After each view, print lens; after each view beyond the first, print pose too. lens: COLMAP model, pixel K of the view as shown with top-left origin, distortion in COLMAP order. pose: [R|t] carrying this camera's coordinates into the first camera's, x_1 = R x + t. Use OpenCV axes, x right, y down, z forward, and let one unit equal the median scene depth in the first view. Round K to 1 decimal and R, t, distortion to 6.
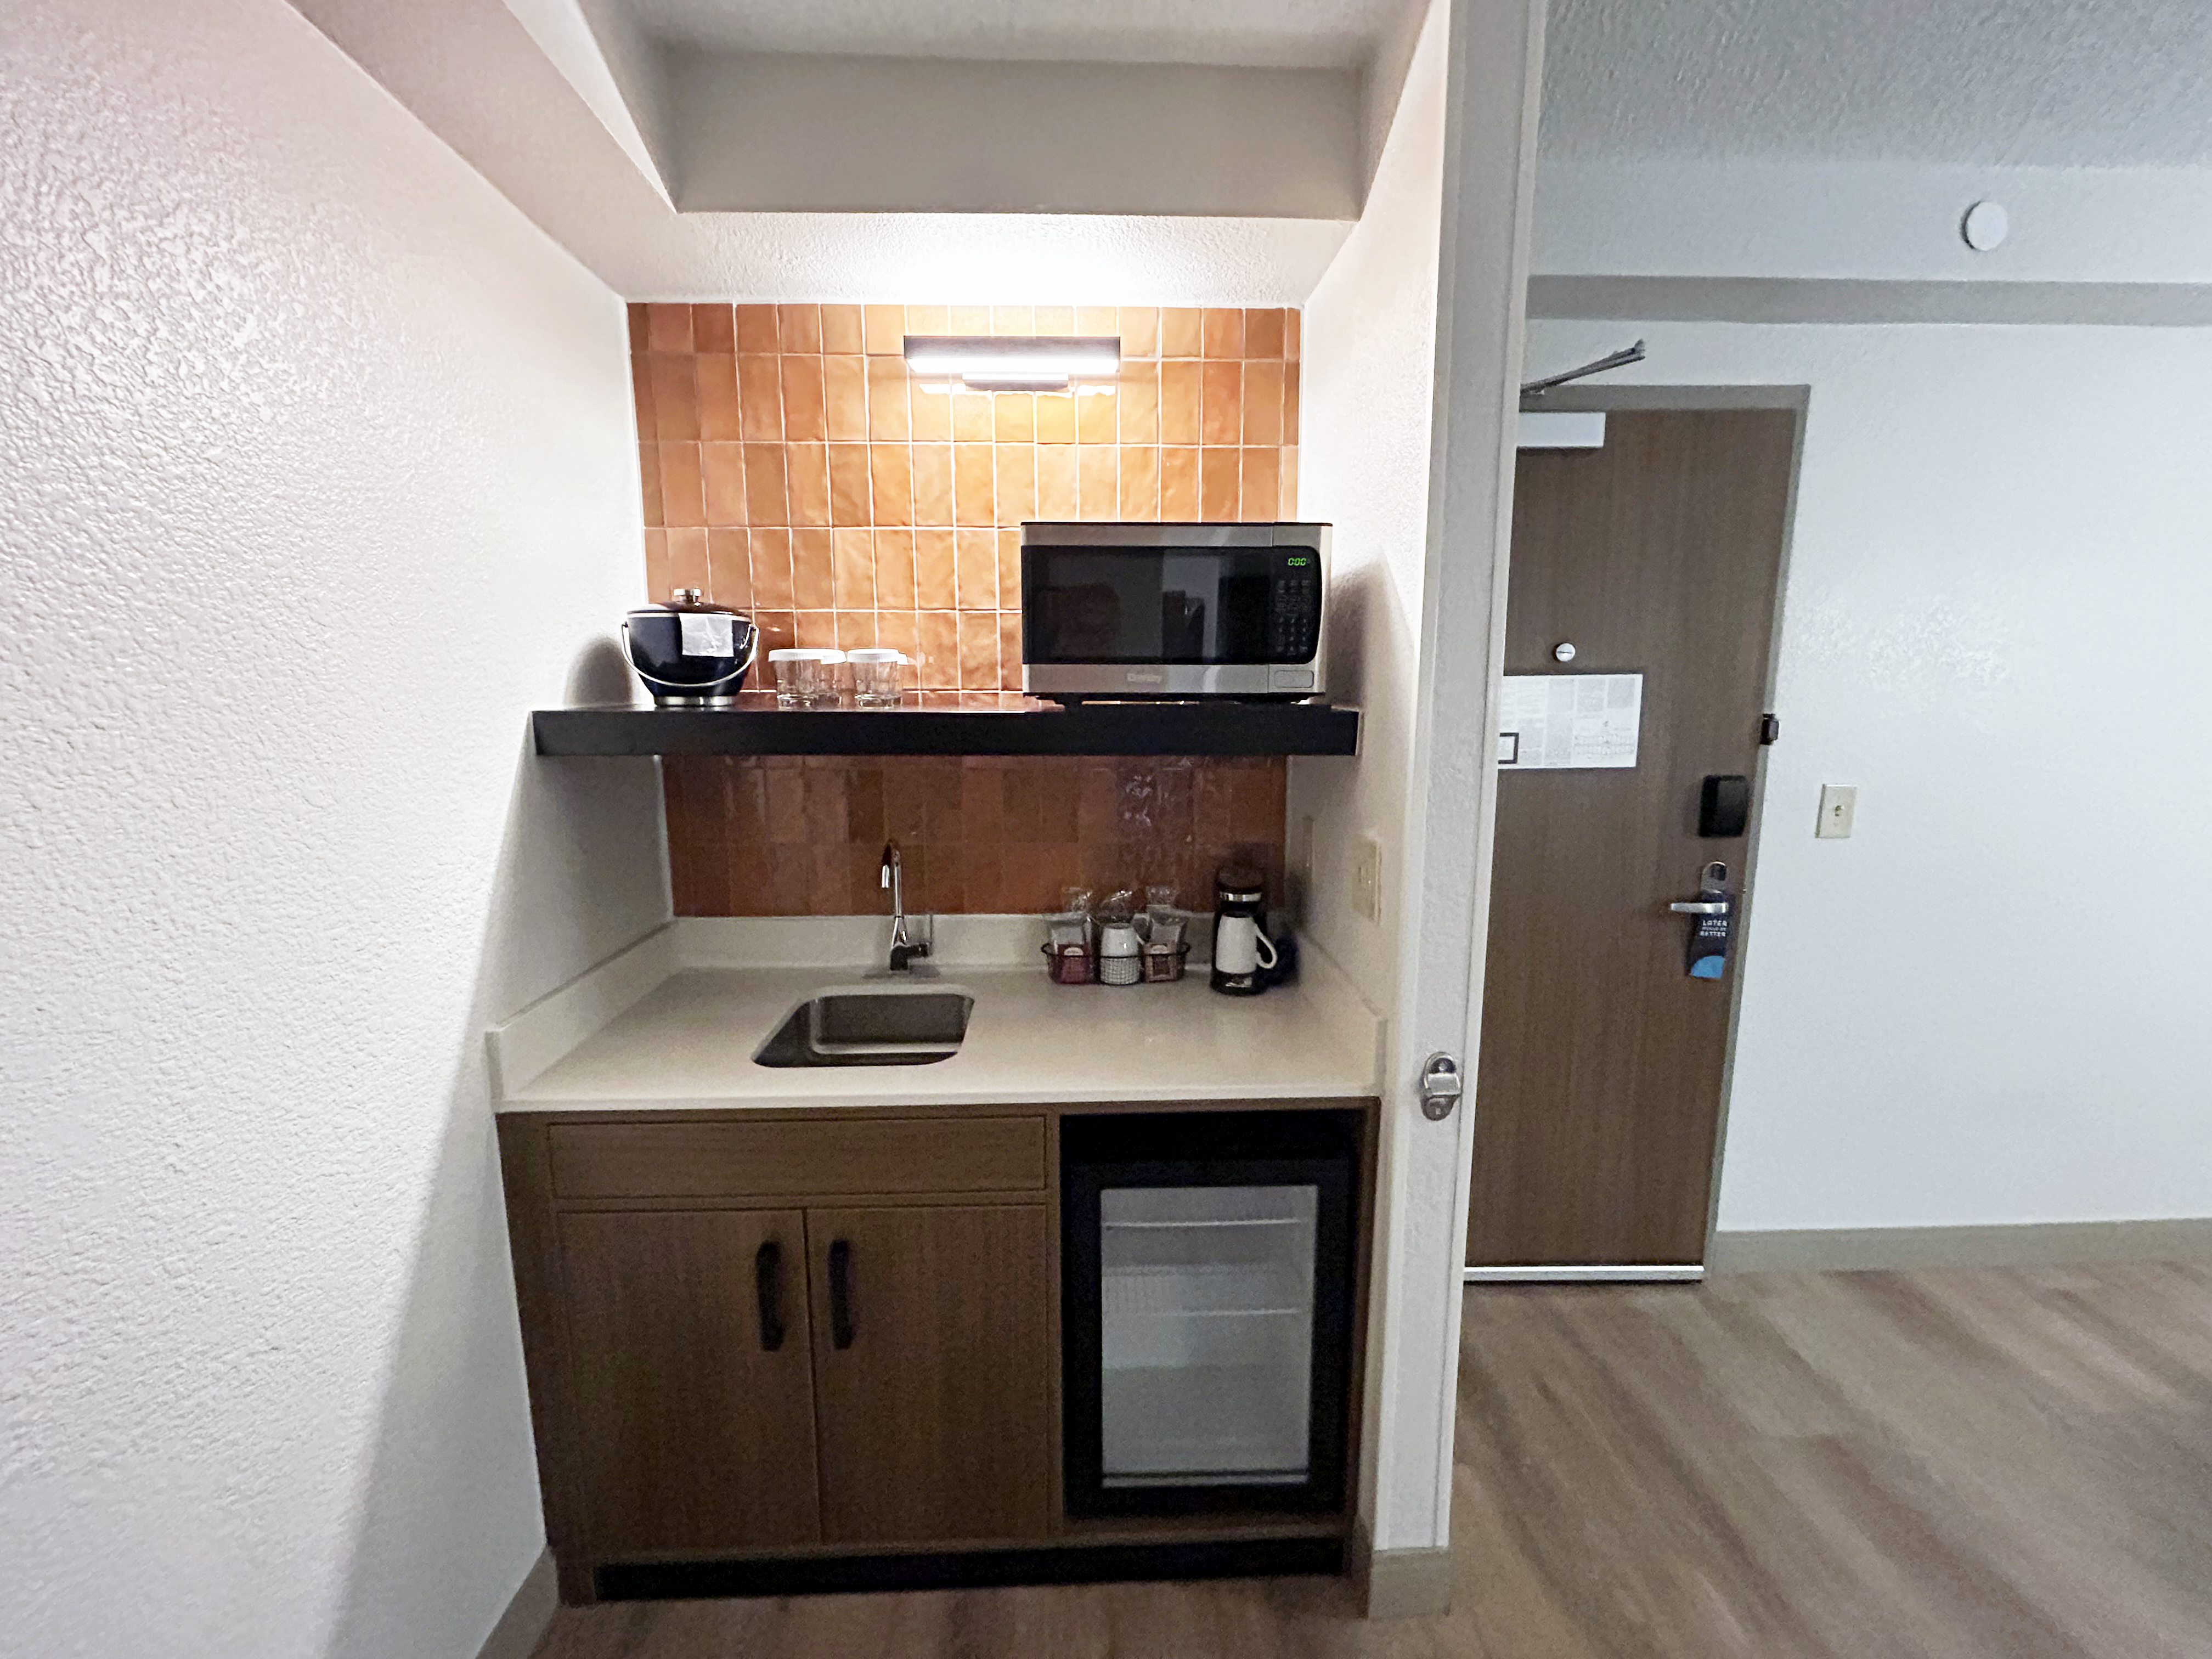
lens RADIAL K [[889.4, 0, 1103.9], [0, 889.4, 825.7], [0, 0, 1]] dist [-0.001905, 0.000115]
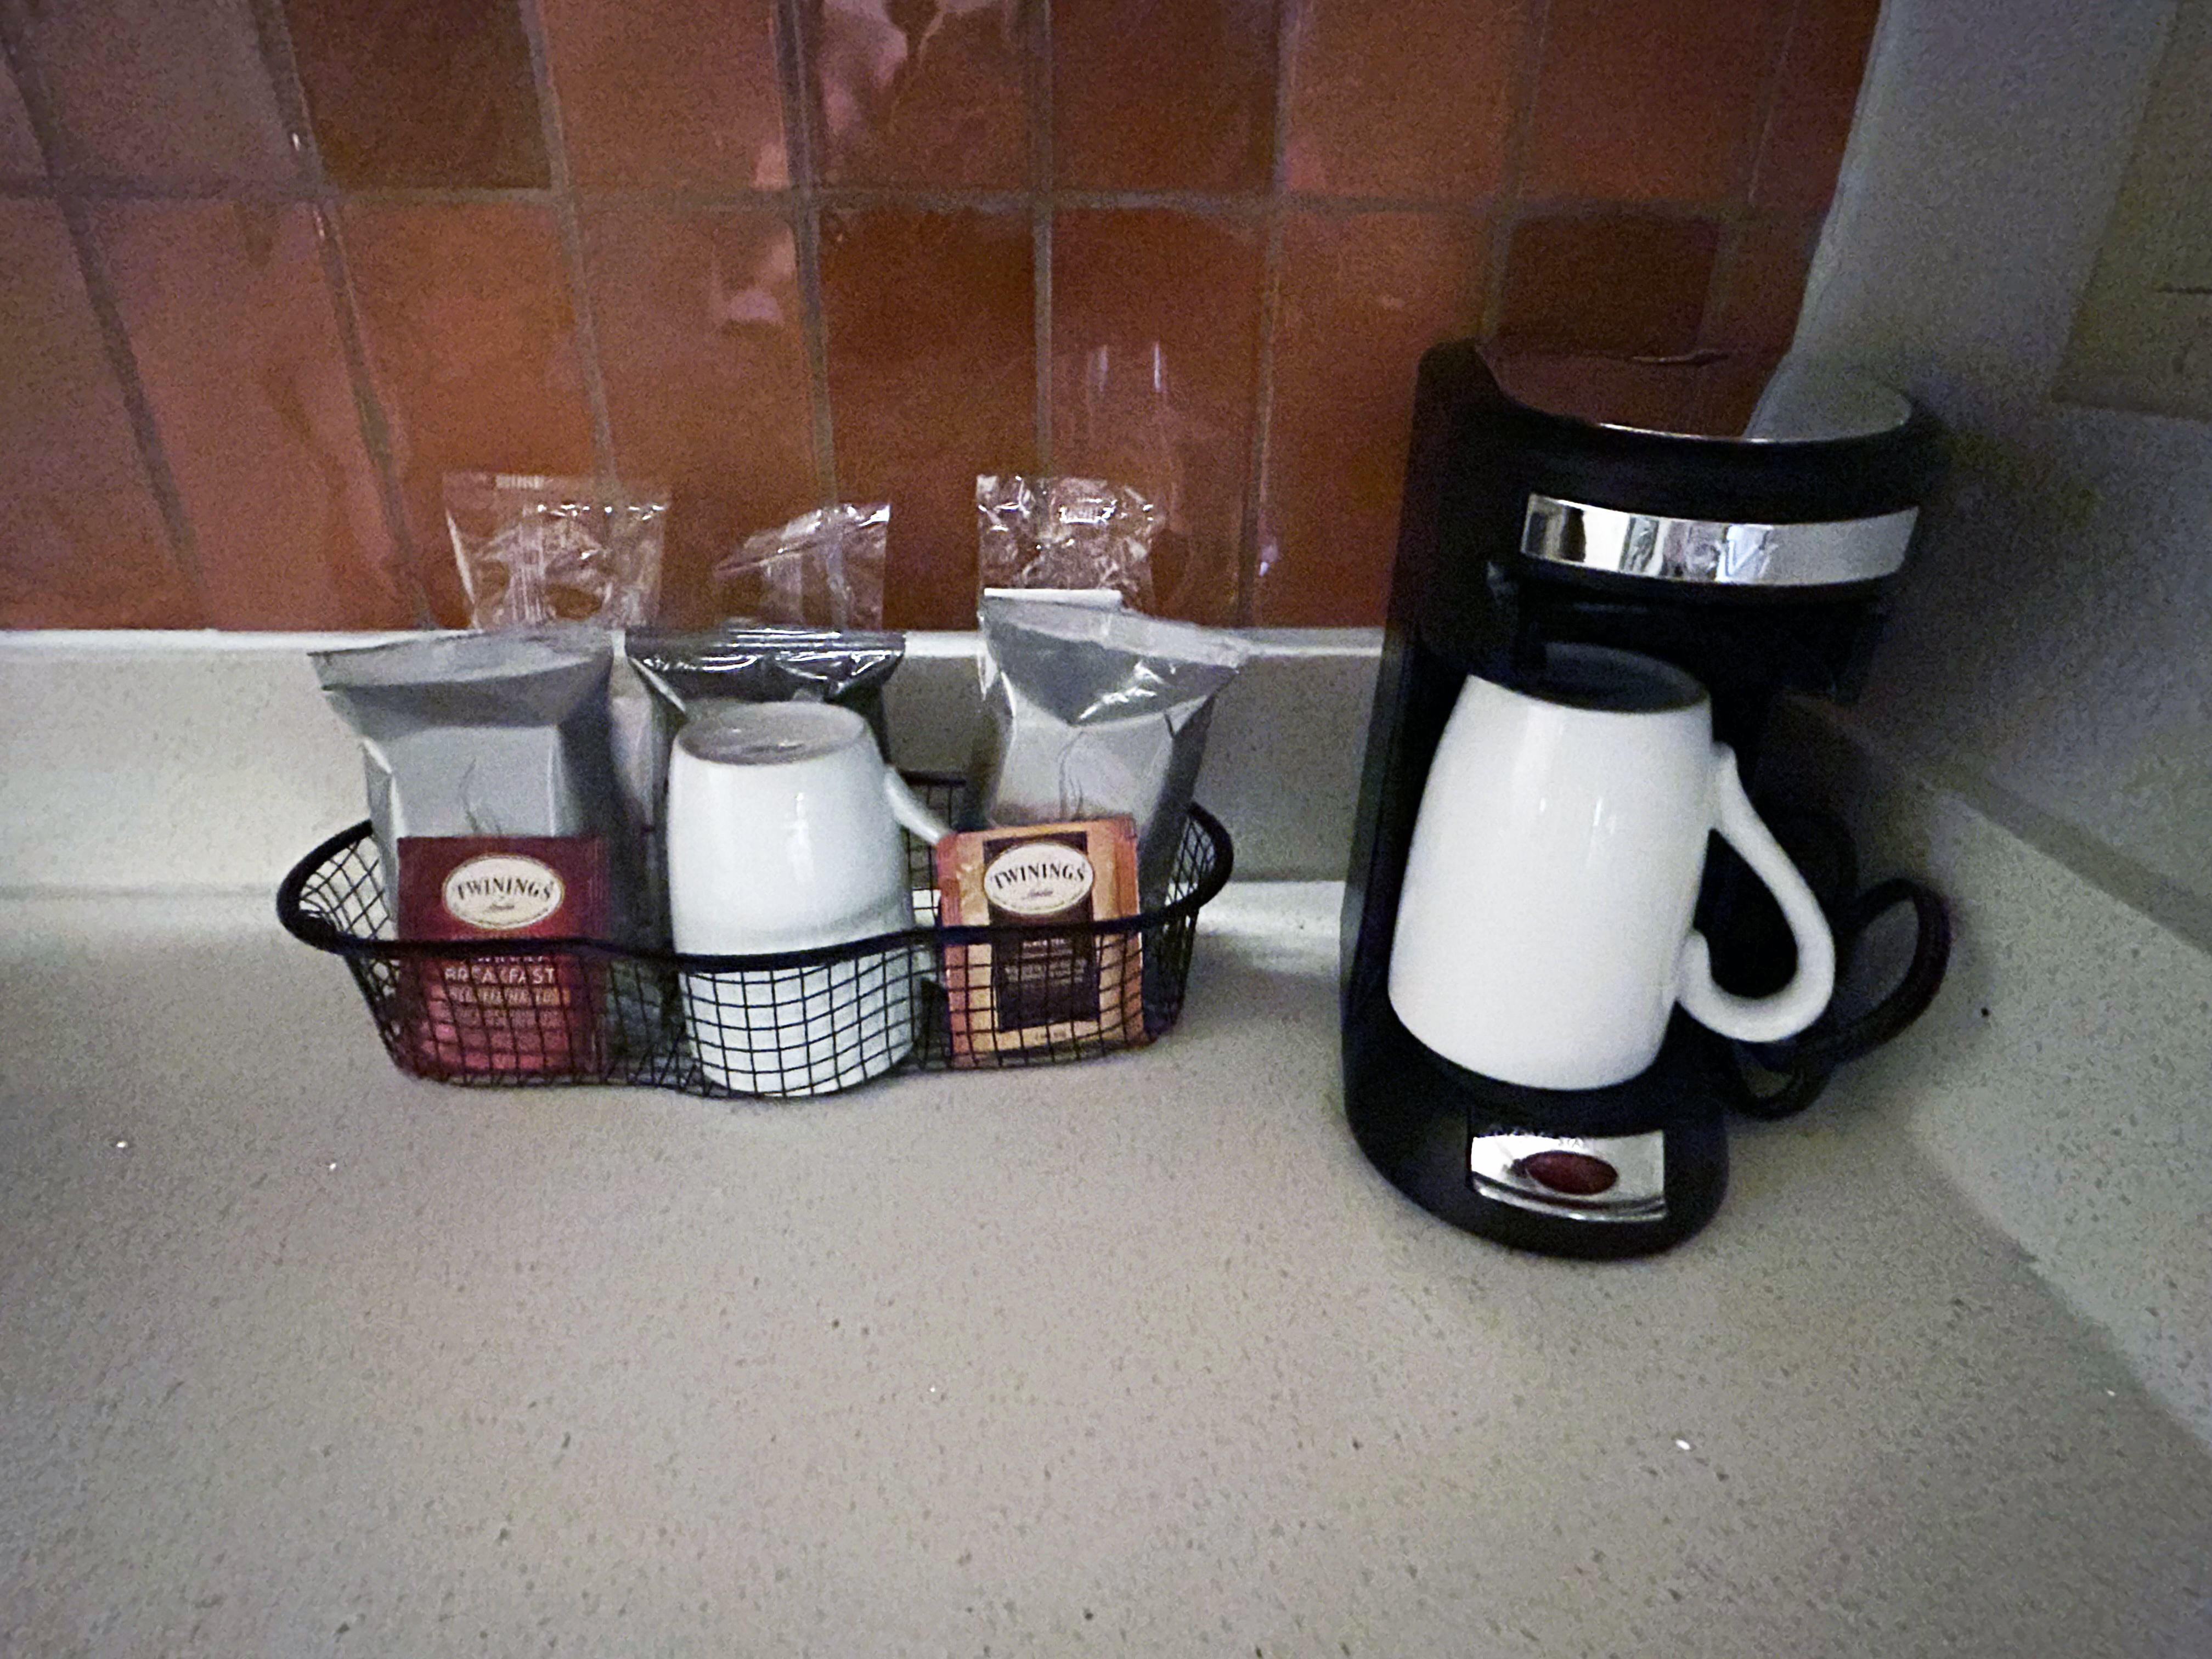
lens RADIAL K [[1163.1, 0, 1099.2], [0, 1163.1, 826.5], [0, 0, 1]] dist [0.000753, 0.000053]
pose [[0.999230, 0.000183, 0.039238, 0.064447], [-0.012906, 0.945879, 0.324262, 0.062788], [-0.037055, -0.324519, 0.945153, 0.799914]]
